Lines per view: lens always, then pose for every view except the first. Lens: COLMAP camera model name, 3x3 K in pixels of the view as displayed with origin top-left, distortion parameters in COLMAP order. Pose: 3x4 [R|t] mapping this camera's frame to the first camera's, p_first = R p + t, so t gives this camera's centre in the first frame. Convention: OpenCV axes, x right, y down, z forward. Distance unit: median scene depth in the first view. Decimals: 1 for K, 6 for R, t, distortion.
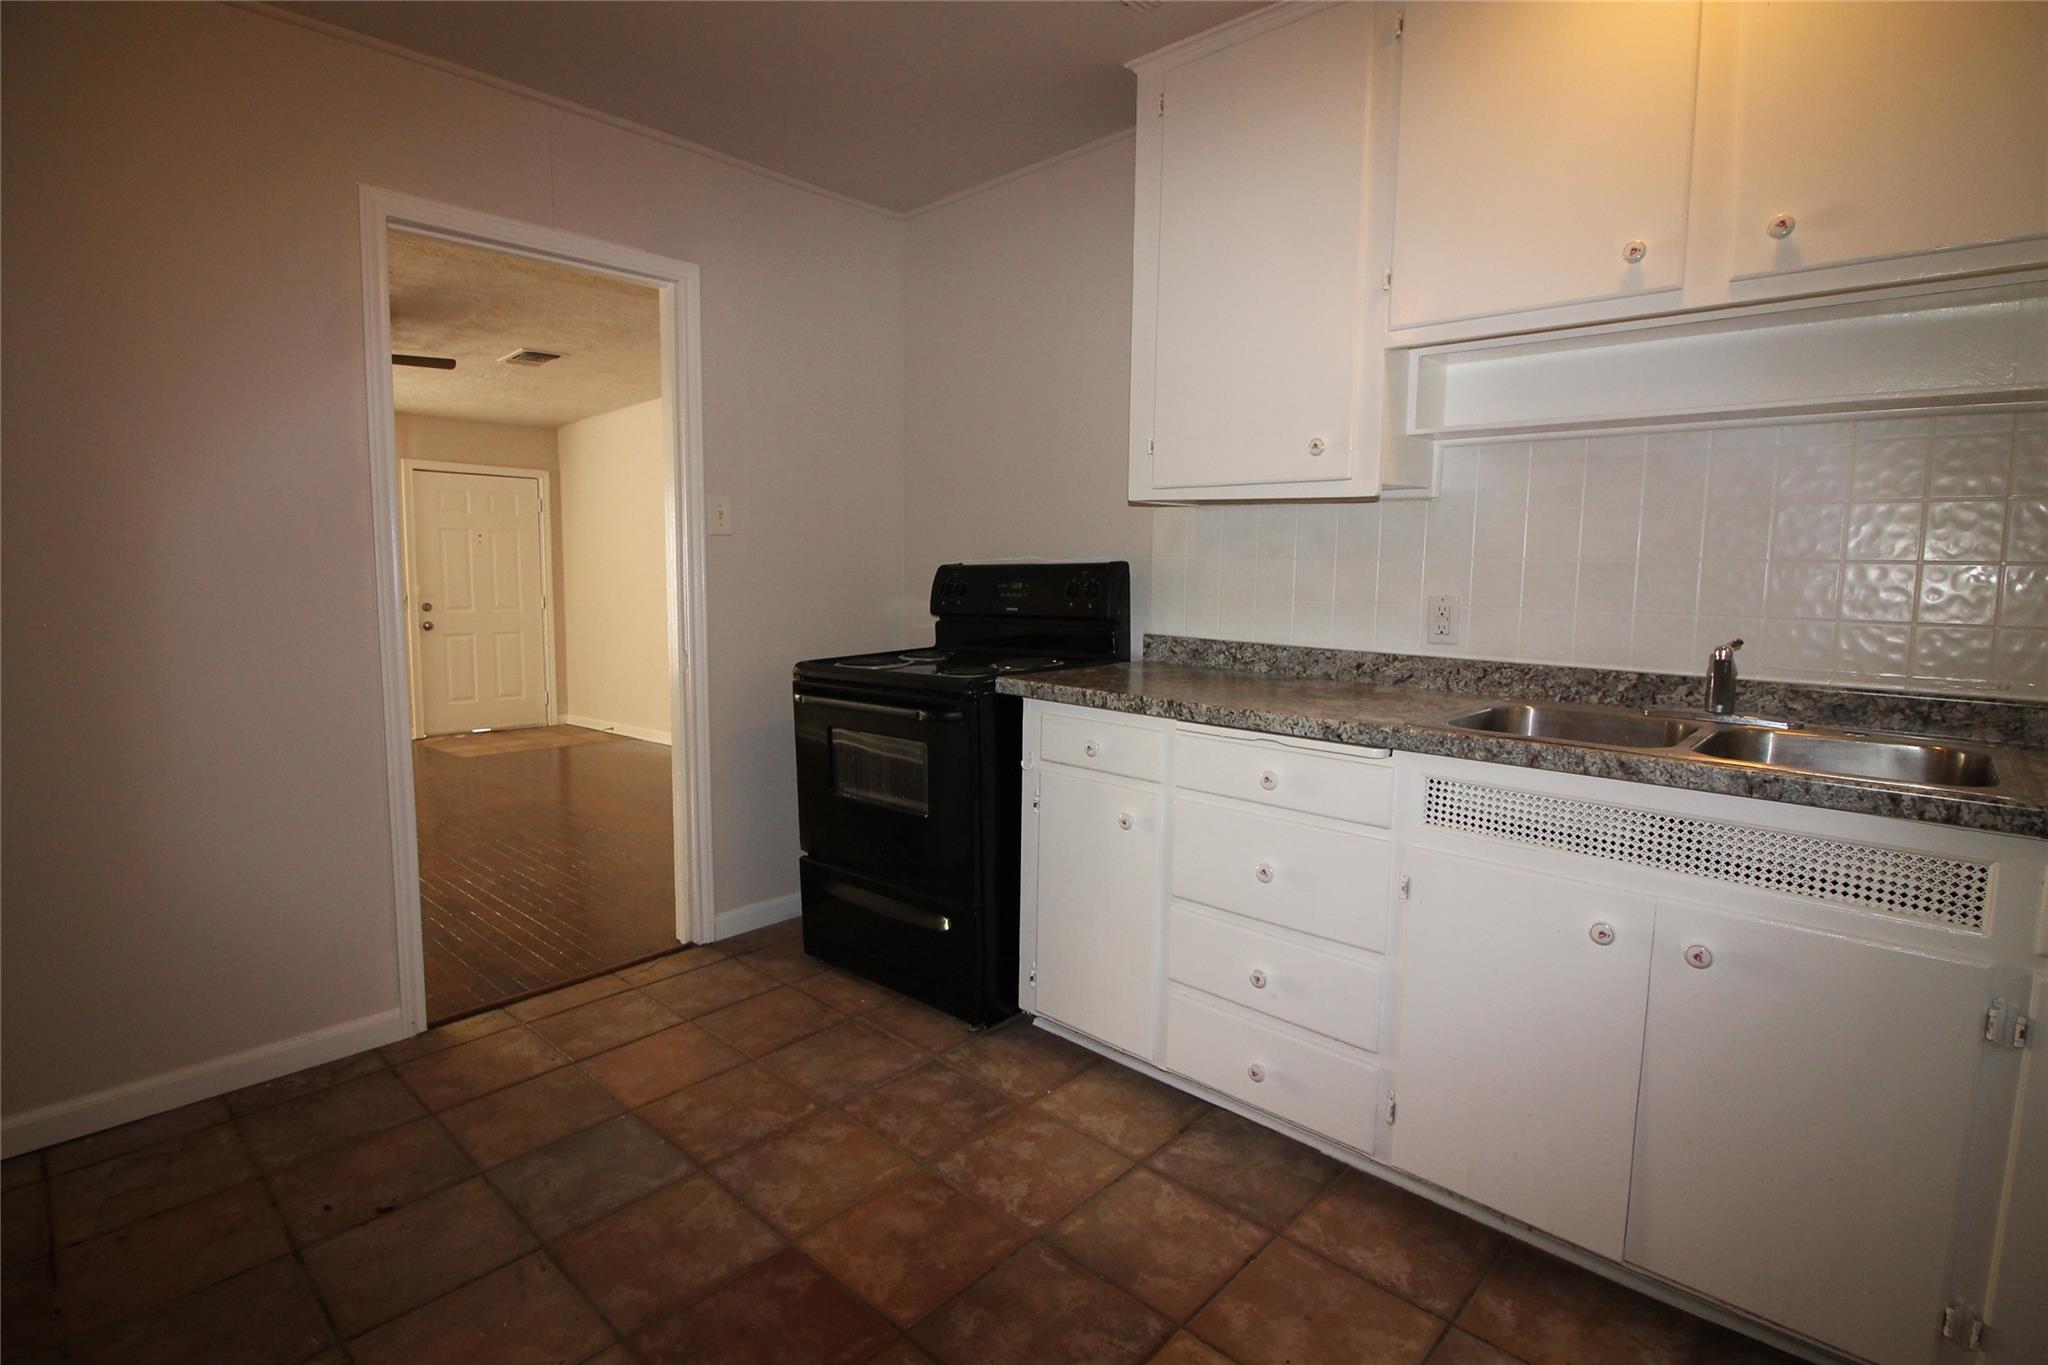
lens RADIAL K [[956.2, 0, 1029.6], [0, 956.2, 667.9], [0, 0, 1]] dist [-0.001558, -0.012750]
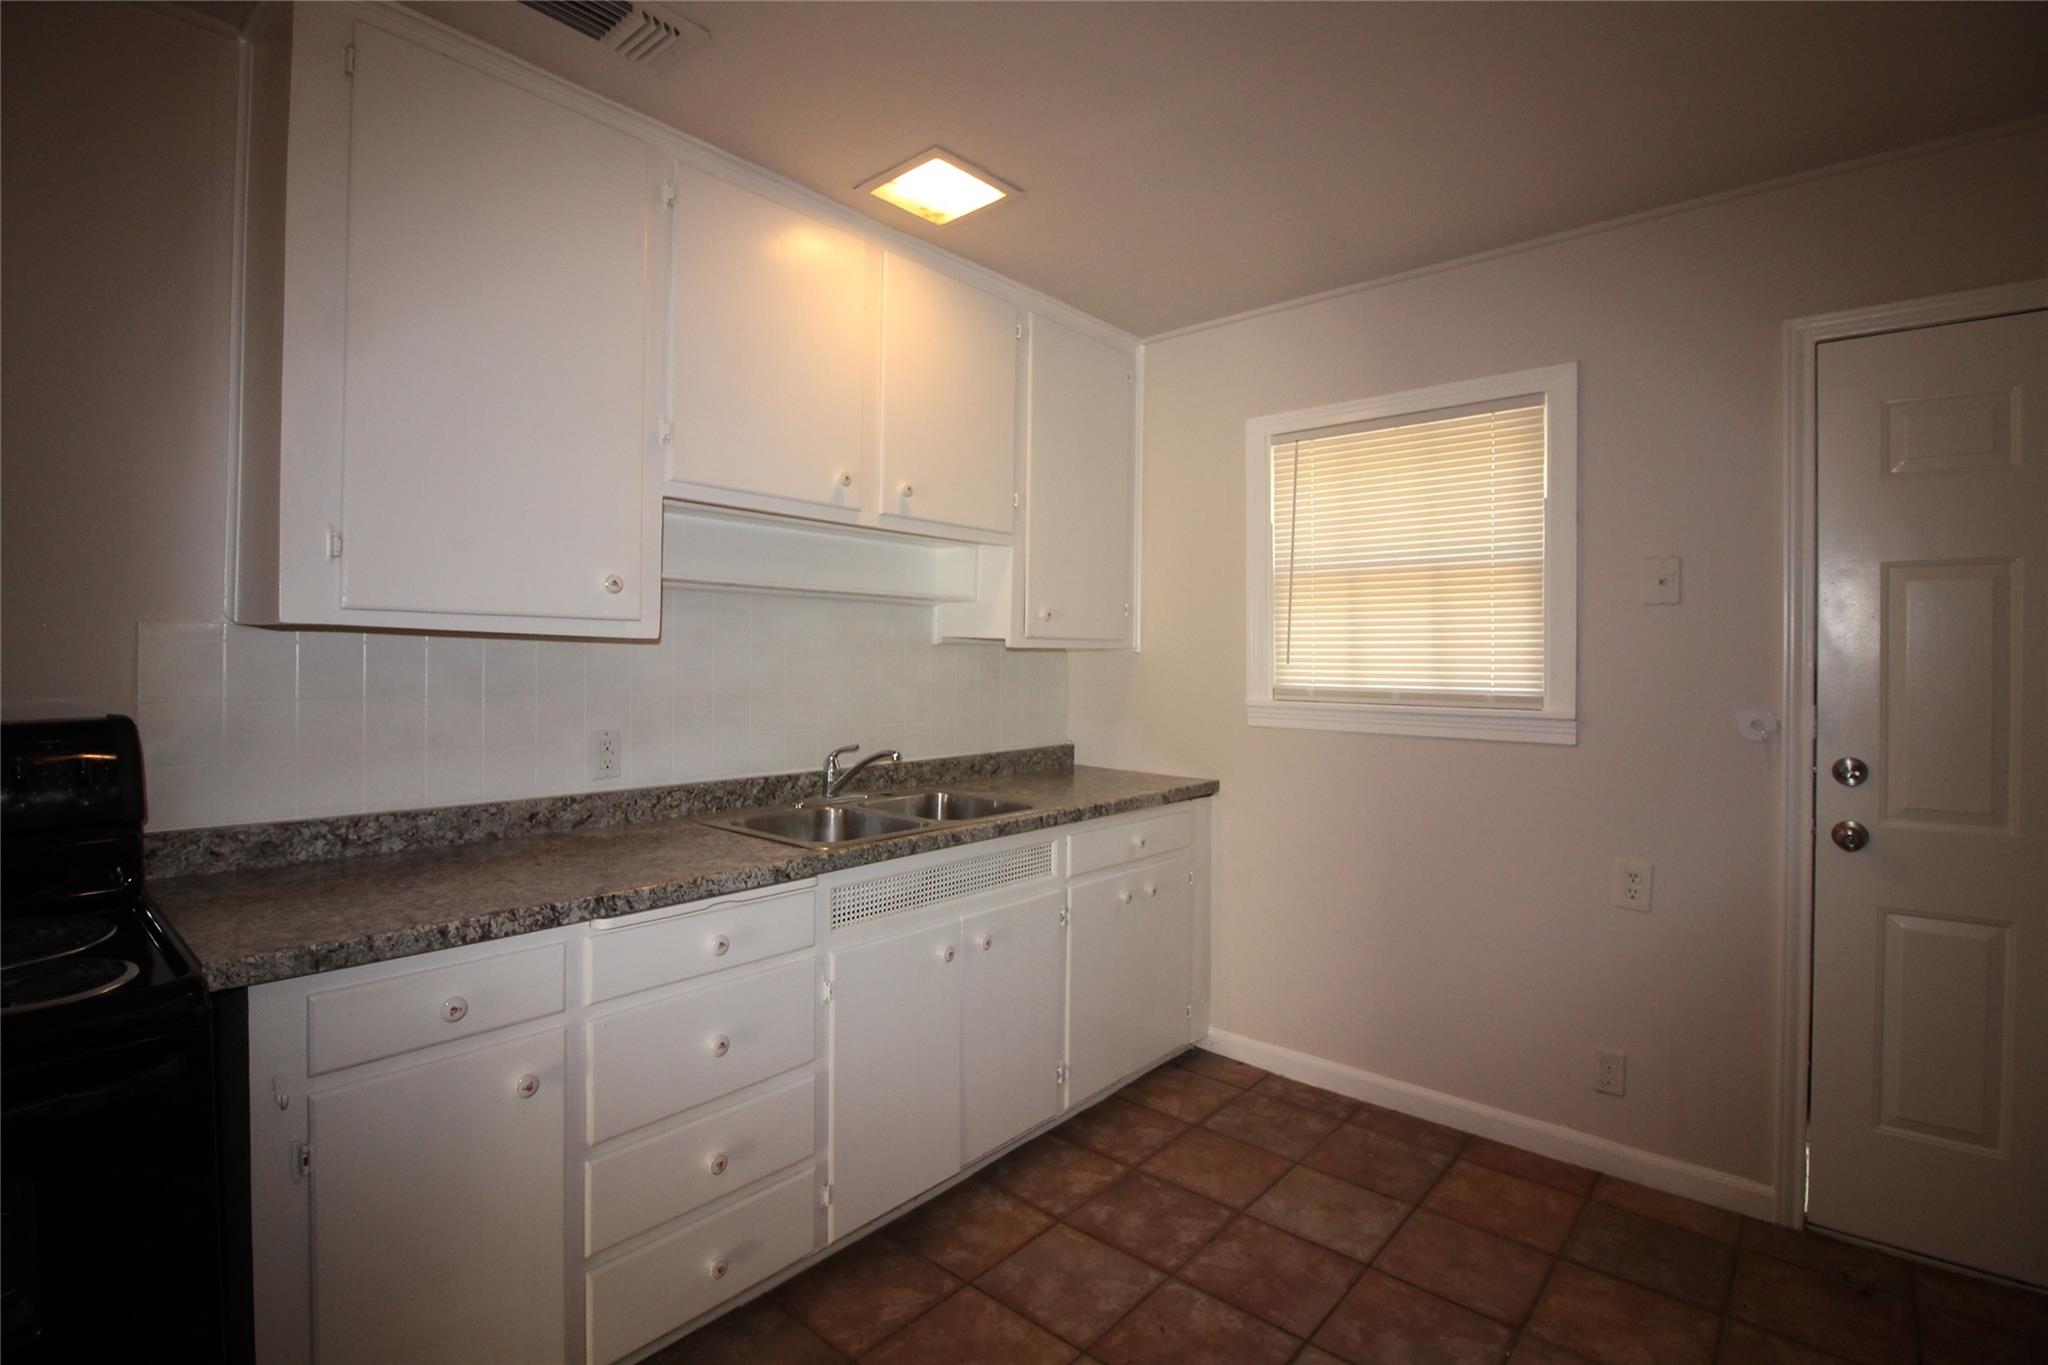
lens RADIAL K [[956.2, 0, 1029.6], [0, 956.2, 667.9], [0, 0, 1]] dist [-0.001558, -0.012750]
pose [[-0.028050, -0.025002, 0.999294, -0.593553], [0.094181, 0.995174, 0.027542, -0.129938], [-0.995160, 0.094887, -0.025560, 0.598025]]
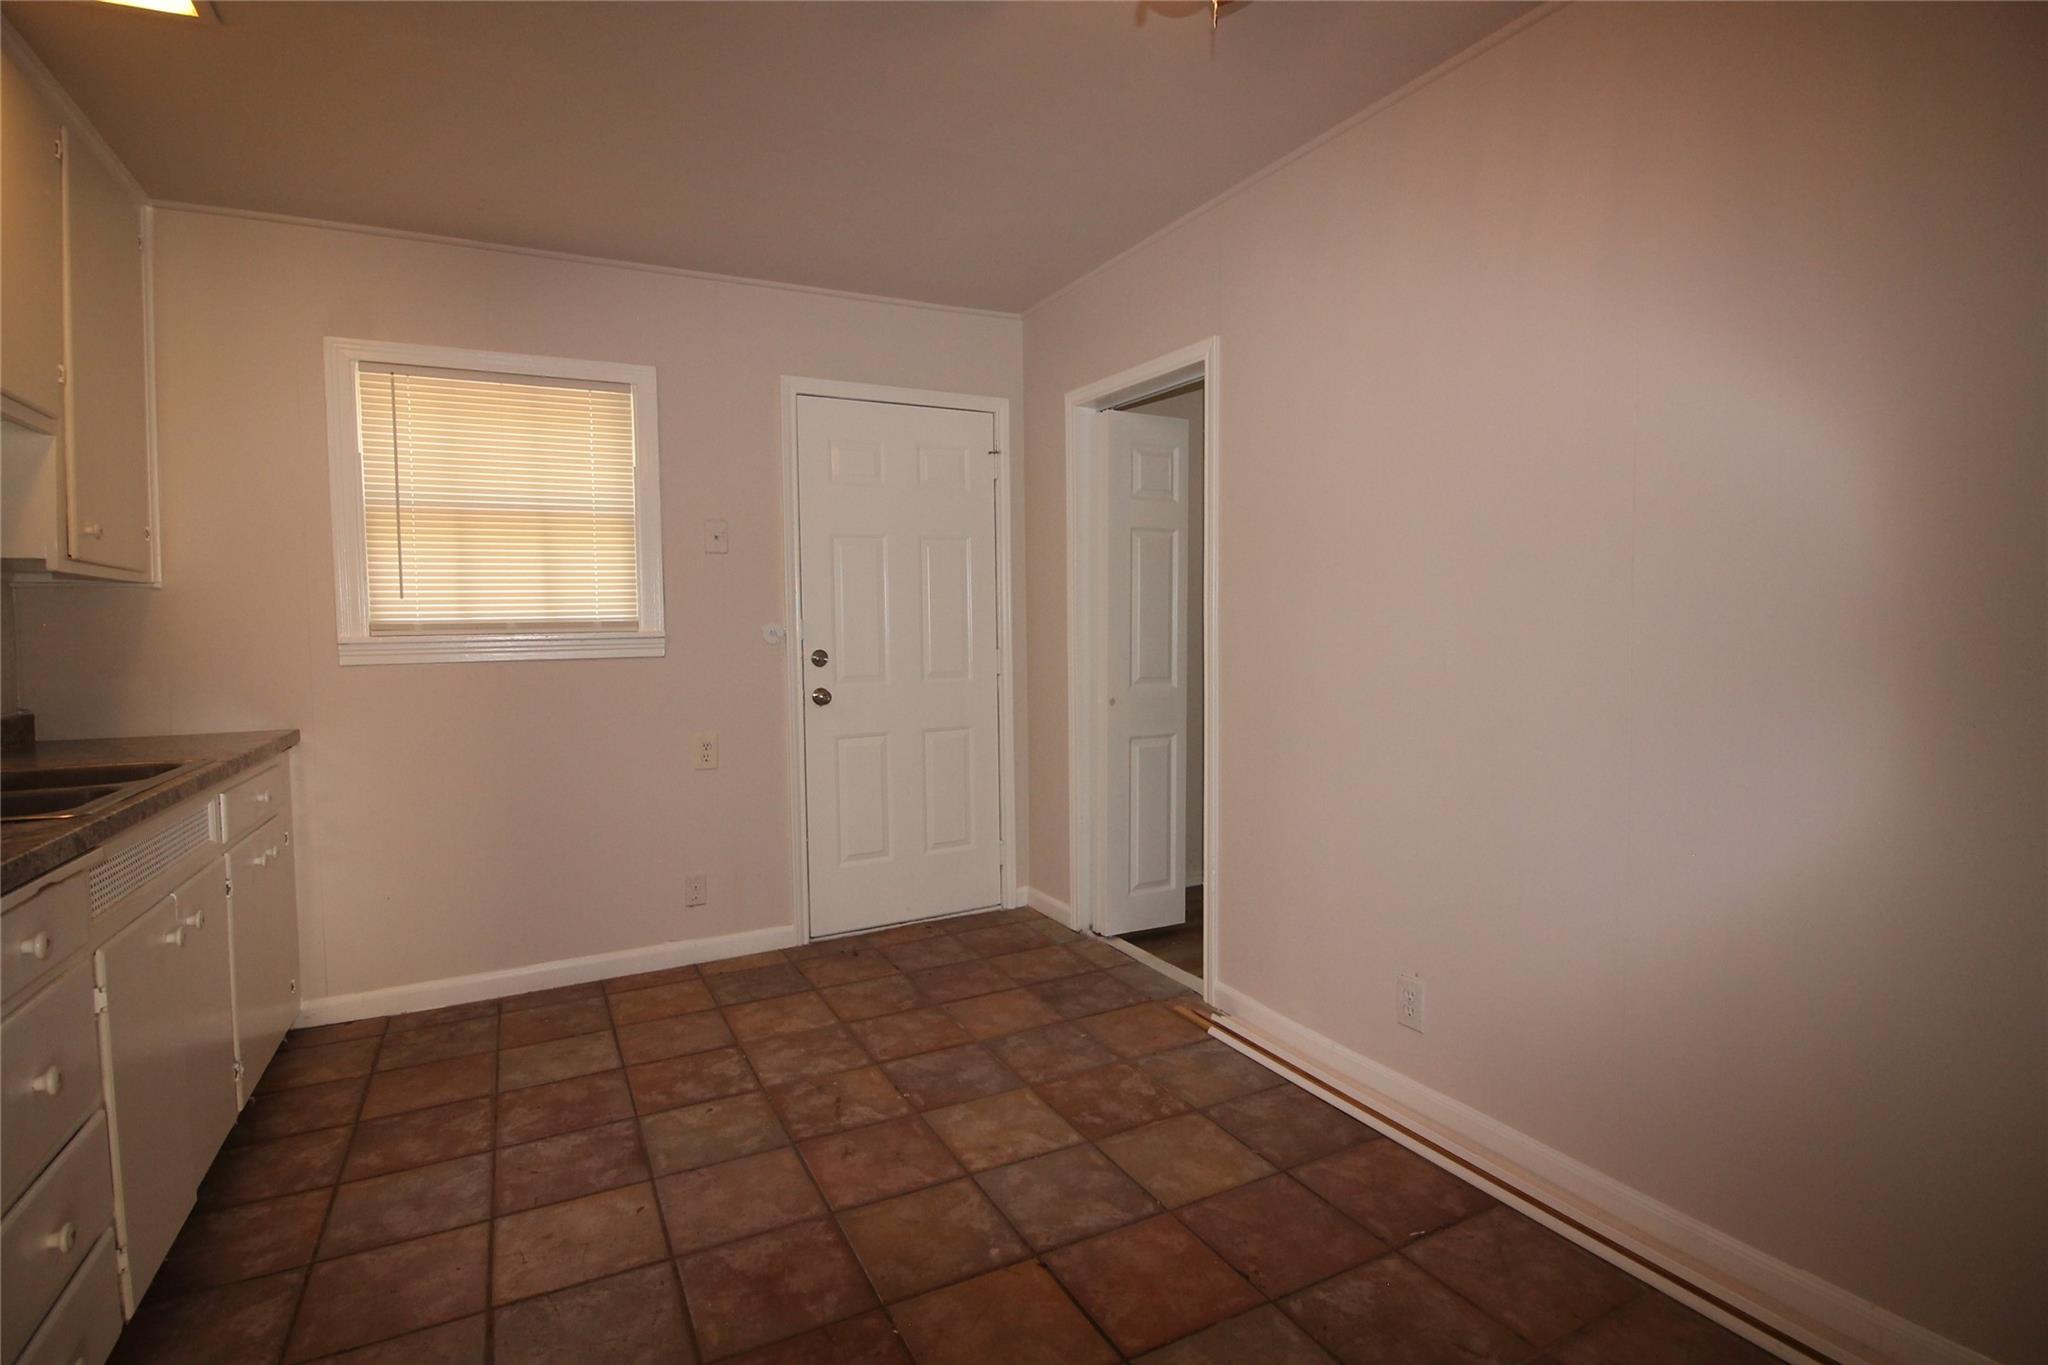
lens RADIAL K [[956.2, 0, 1029.6], [0, 956.2, 667.9], [0, 0, 1]] dist [-0.001558, -0.012750]
pose [[-0.937705, -0.014433, 0.347132, -0.552923], [0.039945, 0.988033, 0.148983, -0.130999], [-0.345128, 0.153568, -0.925907, 1.152048]]
